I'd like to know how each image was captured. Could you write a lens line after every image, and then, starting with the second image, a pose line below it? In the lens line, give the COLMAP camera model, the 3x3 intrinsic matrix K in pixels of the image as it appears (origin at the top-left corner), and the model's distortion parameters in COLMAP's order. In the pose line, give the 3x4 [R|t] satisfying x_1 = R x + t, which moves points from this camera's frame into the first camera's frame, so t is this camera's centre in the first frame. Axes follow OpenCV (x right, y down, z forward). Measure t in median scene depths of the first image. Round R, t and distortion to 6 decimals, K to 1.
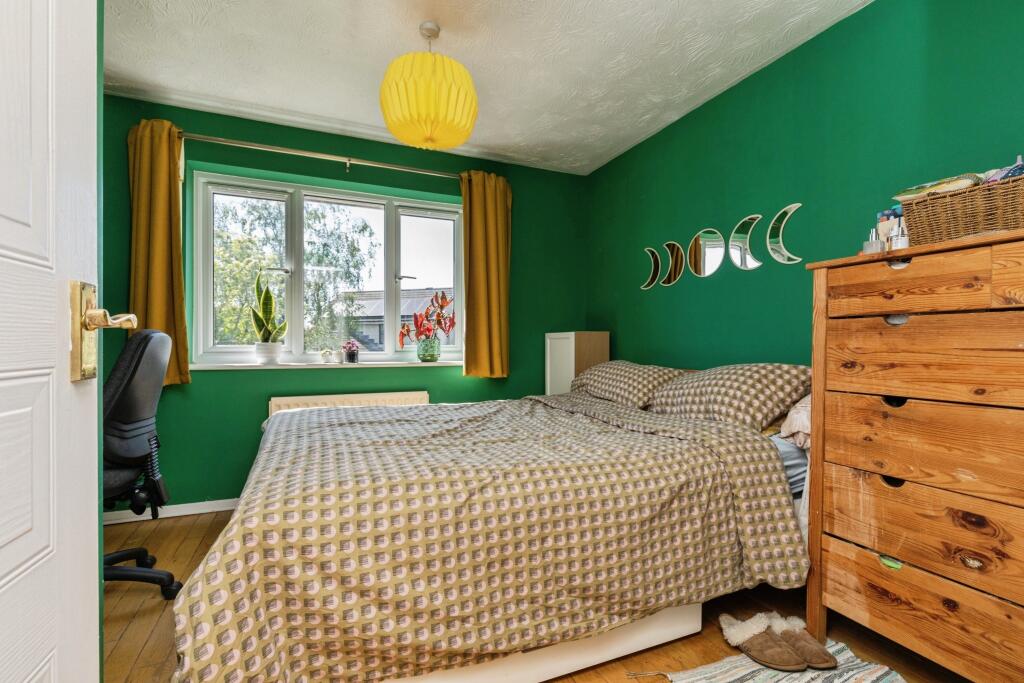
lens RADIAL K [[450.7, 0, 512.0], [0, 450.7, 341.5], [0, 0, 1]] dist [0.000139, 0.000138]
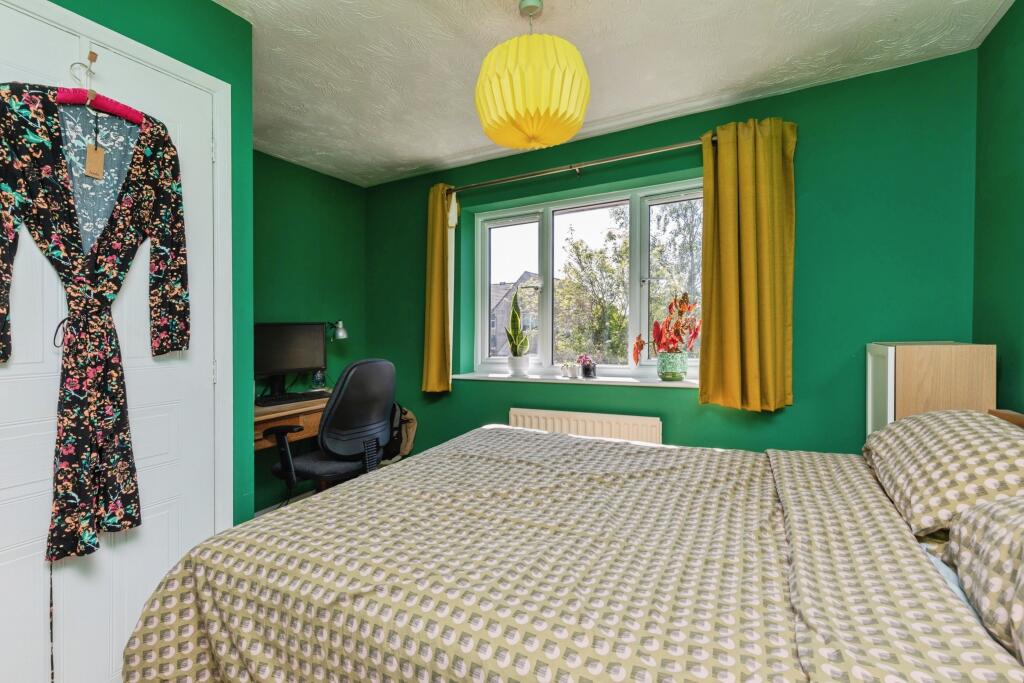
lens RADIAL K [[450.7, 0, 512.0], [0, 450.7, 341.5], [0, 0, 1]] dist [0.000139, 0.000138]
pose [[0.632314, 0.005126, -0.774696, 0.280619], [0.024482, 0.999346, 0.026595, -0.057938], [0.774326, -0.035783, 0.631775, 0.268657]]
